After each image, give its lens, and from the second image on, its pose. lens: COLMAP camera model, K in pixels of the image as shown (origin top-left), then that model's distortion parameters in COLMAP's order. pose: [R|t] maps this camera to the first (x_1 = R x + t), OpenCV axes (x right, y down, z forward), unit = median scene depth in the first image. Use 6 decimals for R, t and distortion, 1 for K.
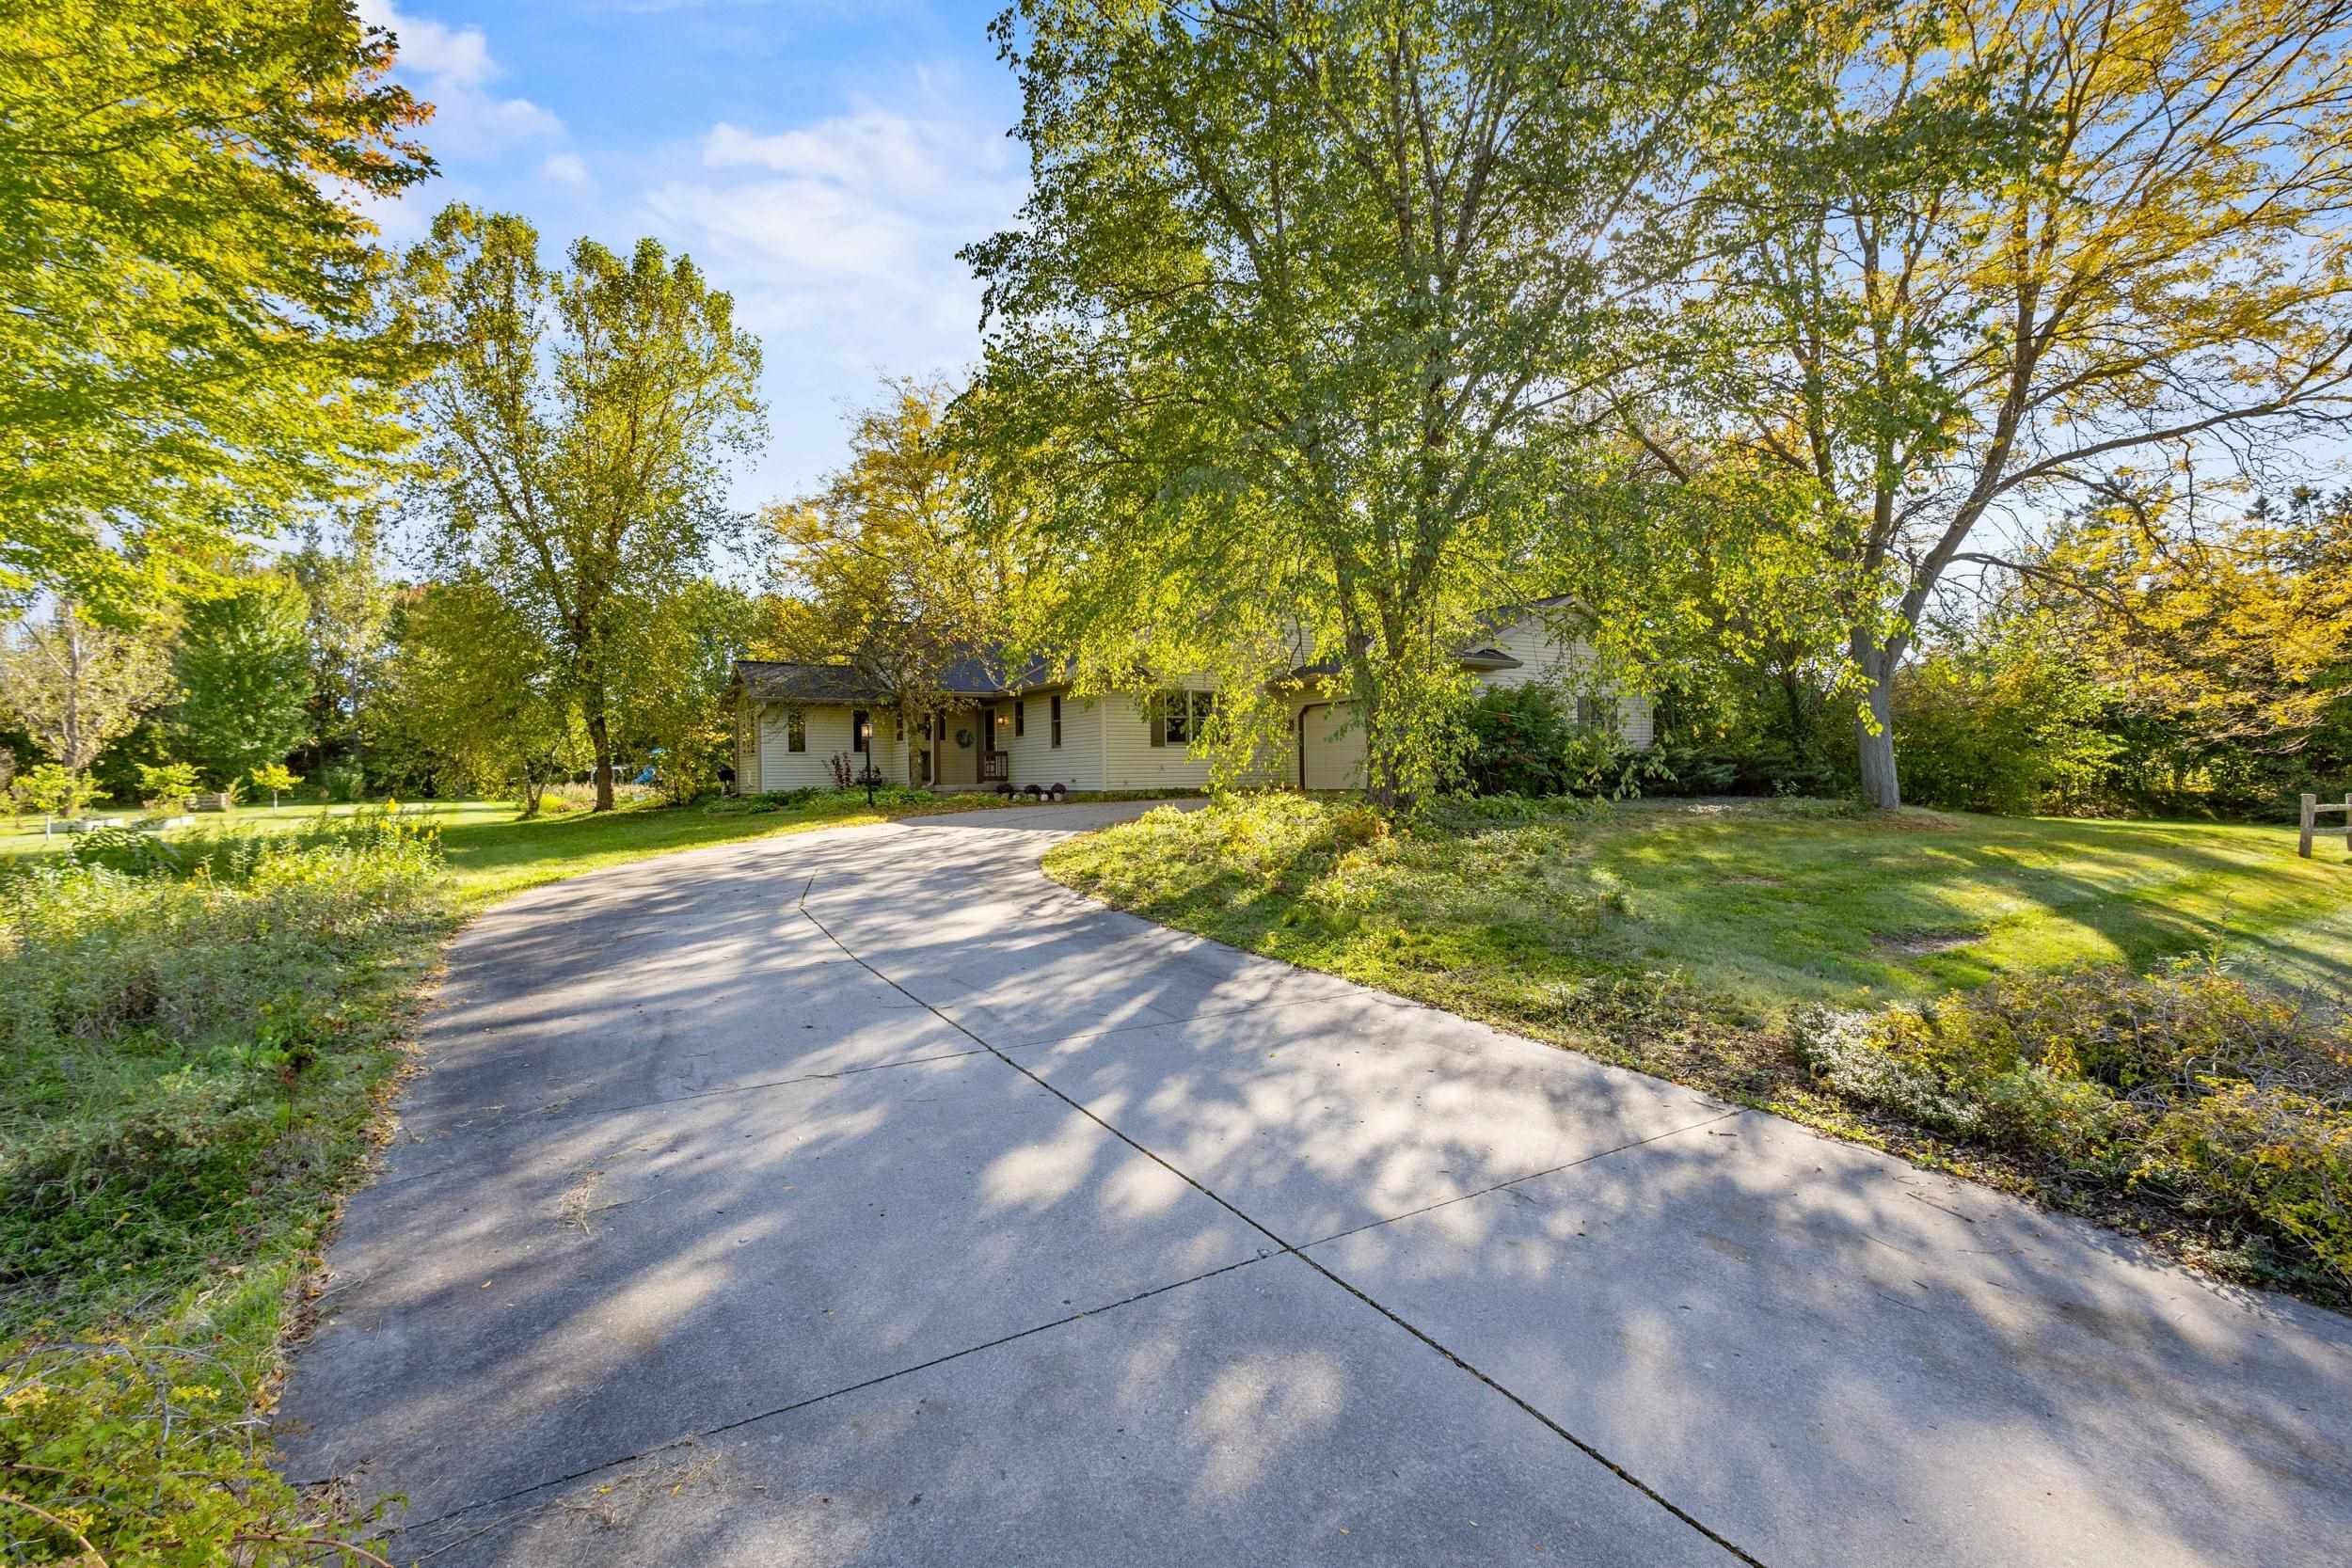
lens RADIAL K [[1077.2, 0, 1191.1], [0, 1077.2, 780.7], [0, 0, 1]] dist [0.000547, 0.000164]
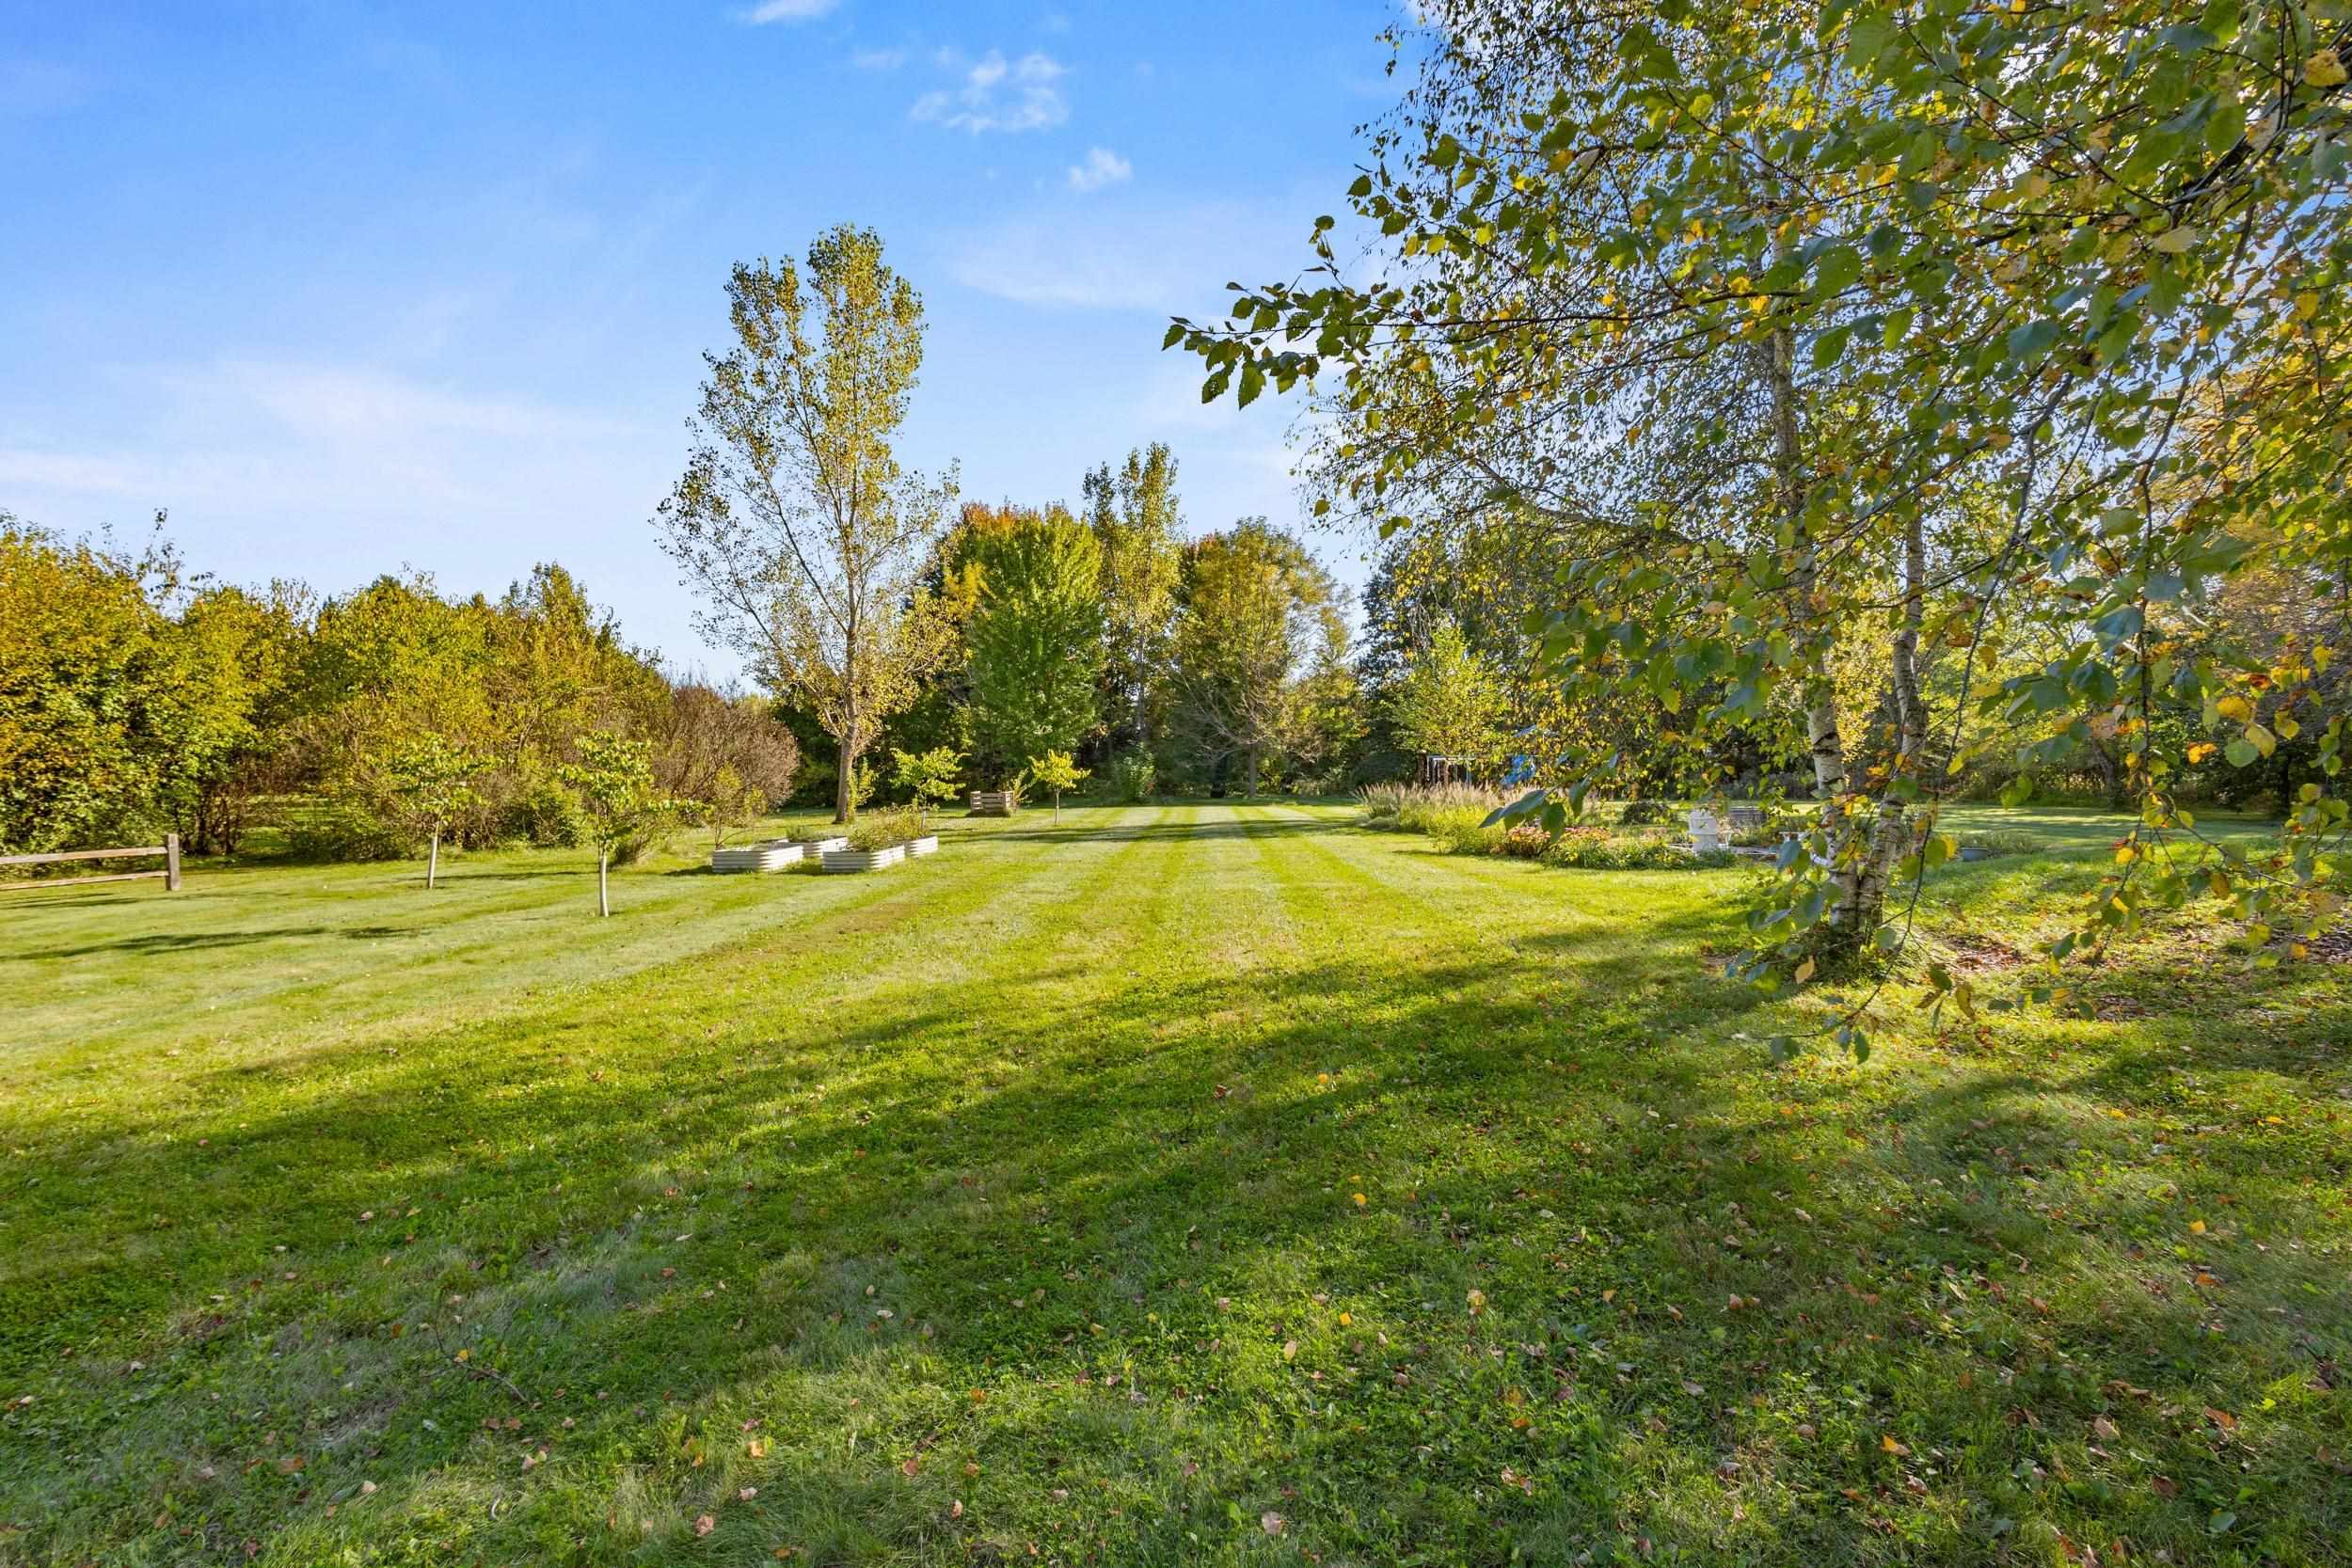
lens RADIAL K [[1077.2, 0, 1174.3], [0, 1077.2, 778.9], [0, 0, 1]] dist [0.000547, 0.000164]
pose [[0.813032, 0.010321, -0.582127, -0.328434], [-0.009581, 0.999945, 0.004346, -0.000976], [0.582140, 0.002044, 0.813086, 0.409288]]
